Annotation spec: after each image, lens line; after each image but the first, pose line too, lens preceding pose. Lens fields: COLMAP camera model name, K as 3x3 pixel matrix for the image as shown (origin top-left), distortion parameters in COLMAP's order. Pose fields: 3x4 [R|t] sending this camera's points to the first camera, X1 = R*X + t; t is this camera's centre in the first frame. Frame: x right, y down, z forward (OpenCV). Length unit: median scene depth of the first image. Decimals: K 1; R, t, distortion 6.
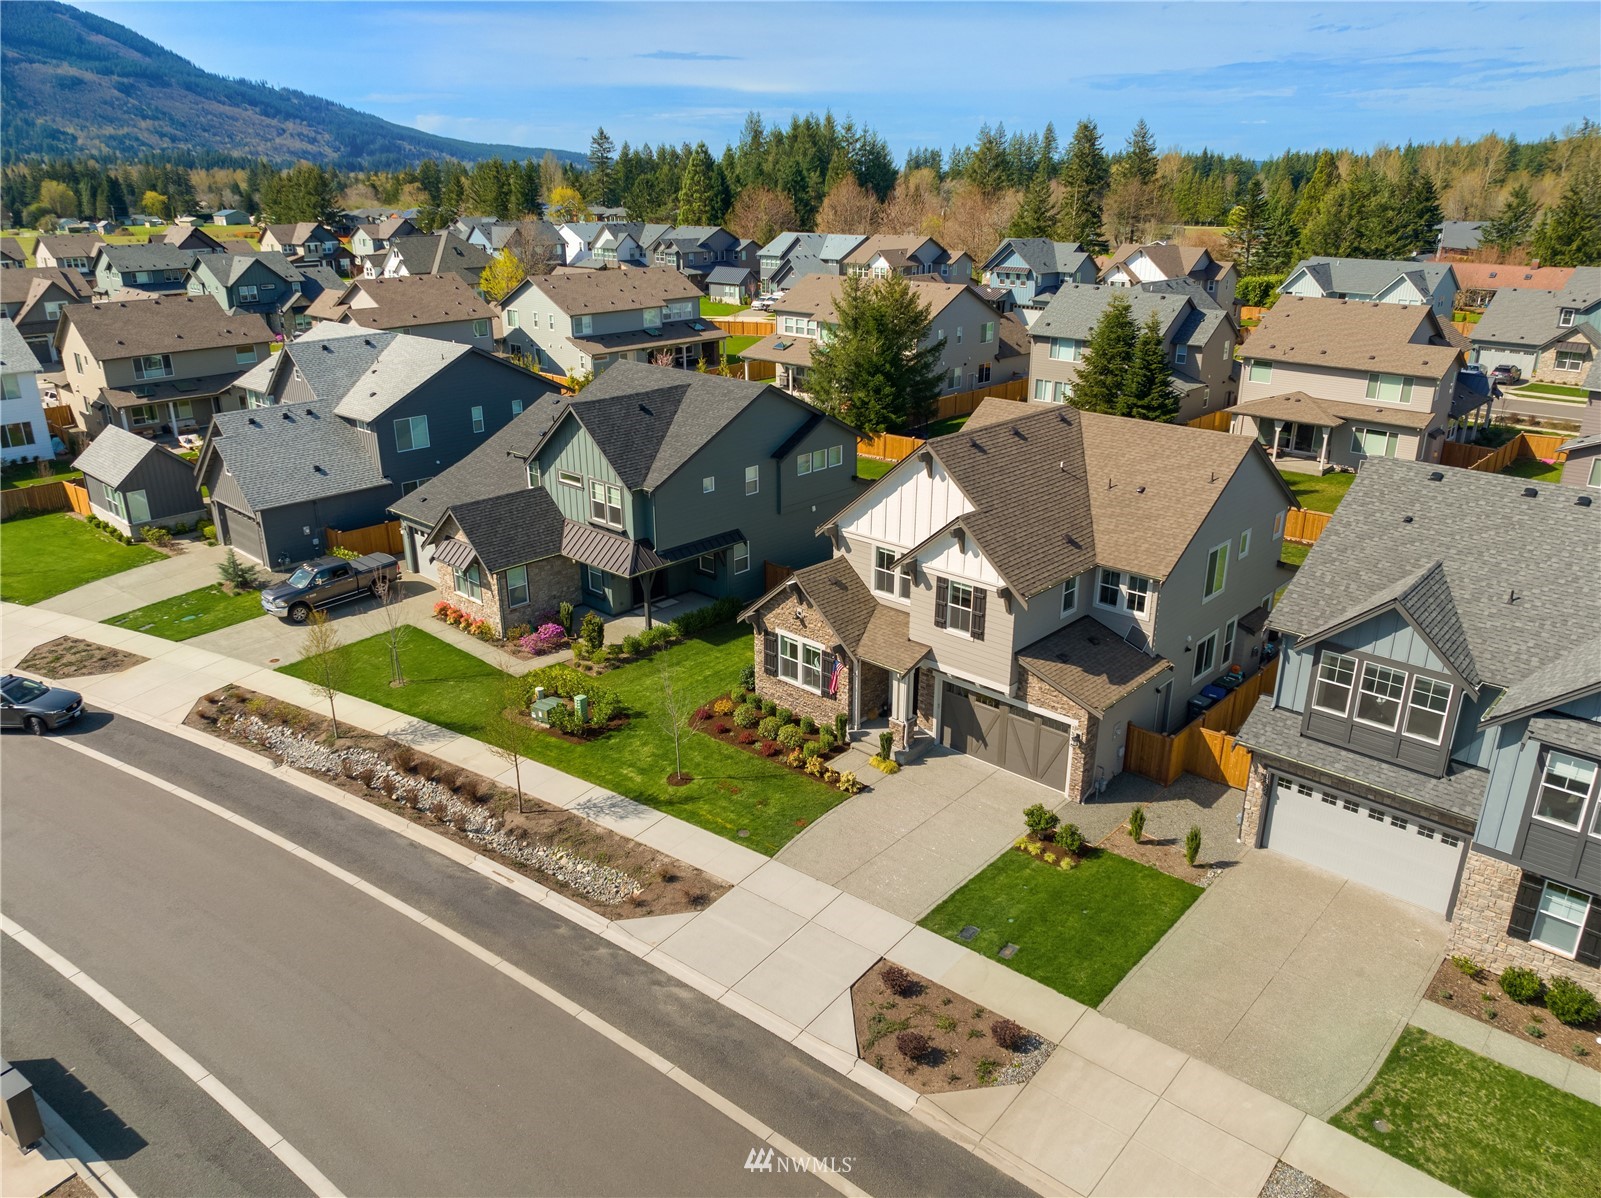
lens RADIAL K [[1133.9, 0, 810.8], [0, 1133.9, 593.6], [0, 0, 1]] dist [-0.049121, 0.018722]
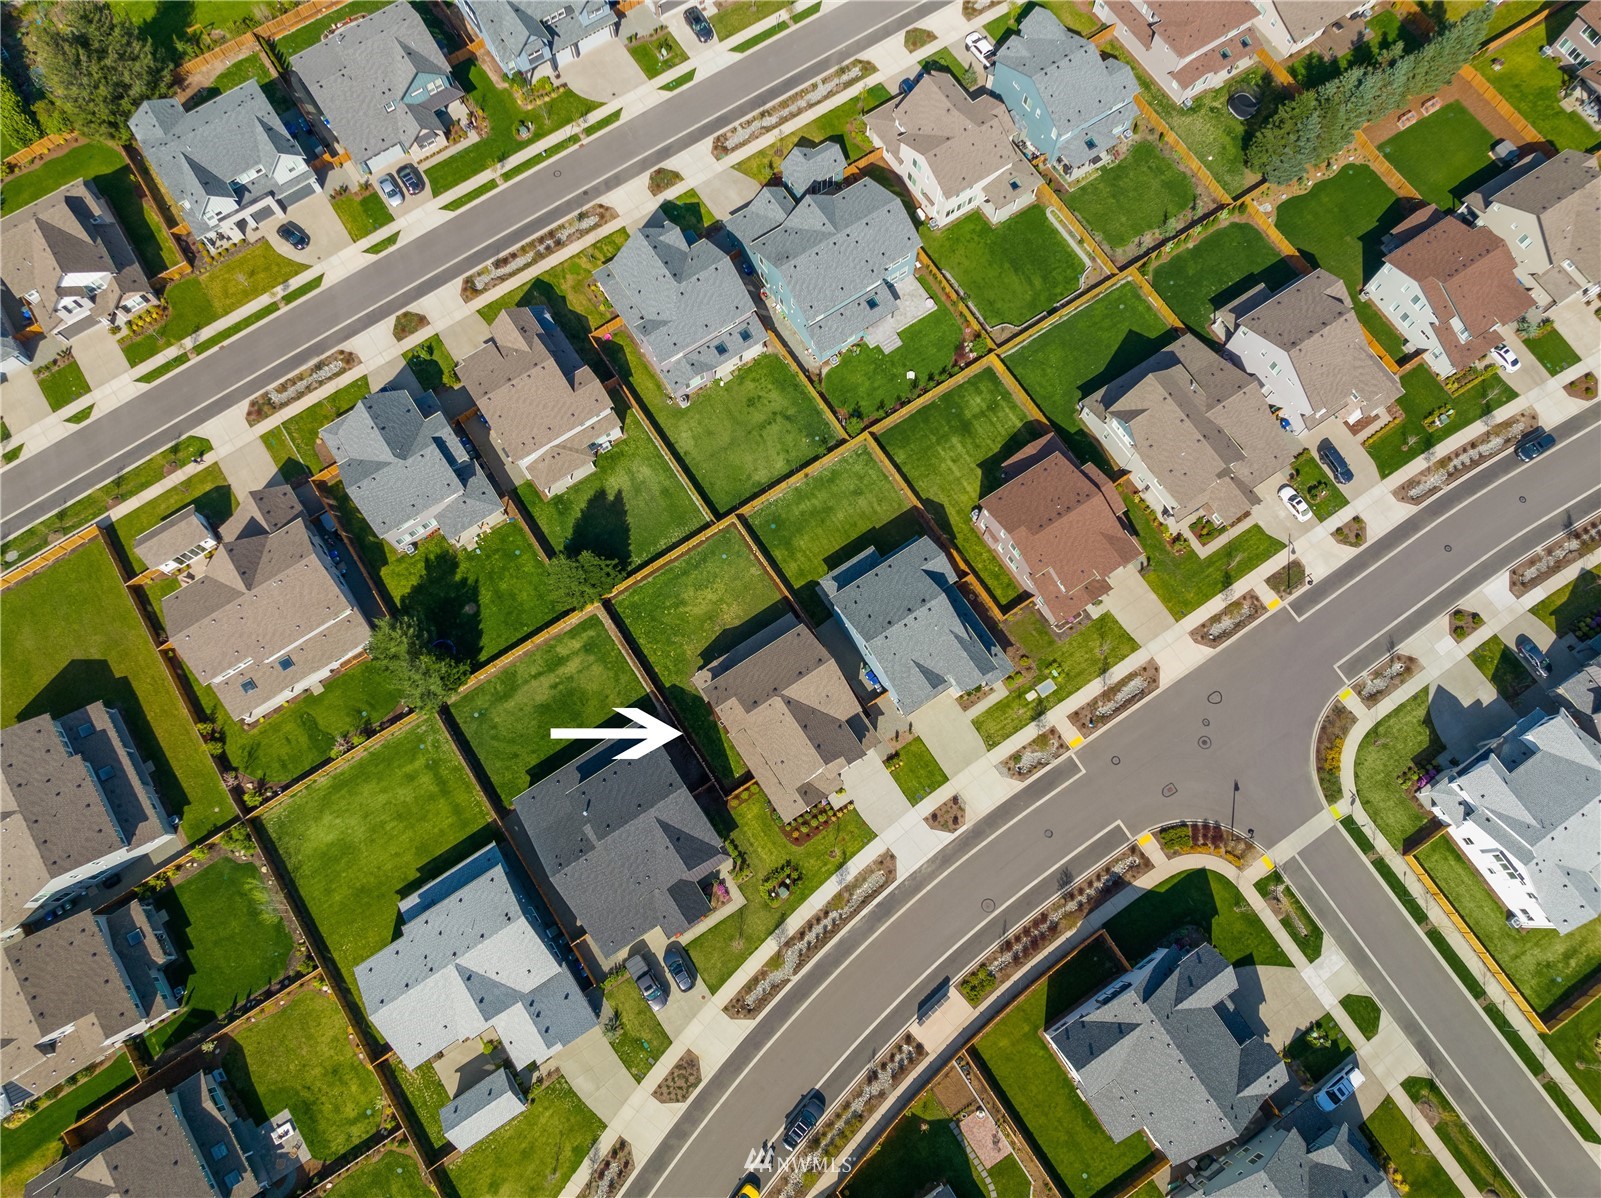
lens RADIAL K [[1133.9, 0, 800.7], [0, 1133.9, 598.9], [0, 0, 1]] dist [-0.049121, 0.018722]
pose [[0.233039, -0.934839, 0.267898, -0.353886], [0.342718, 0.336758, 0.877005, -3.312859], [-0.910075, -0.112563, 0.398864, -0.187266]]
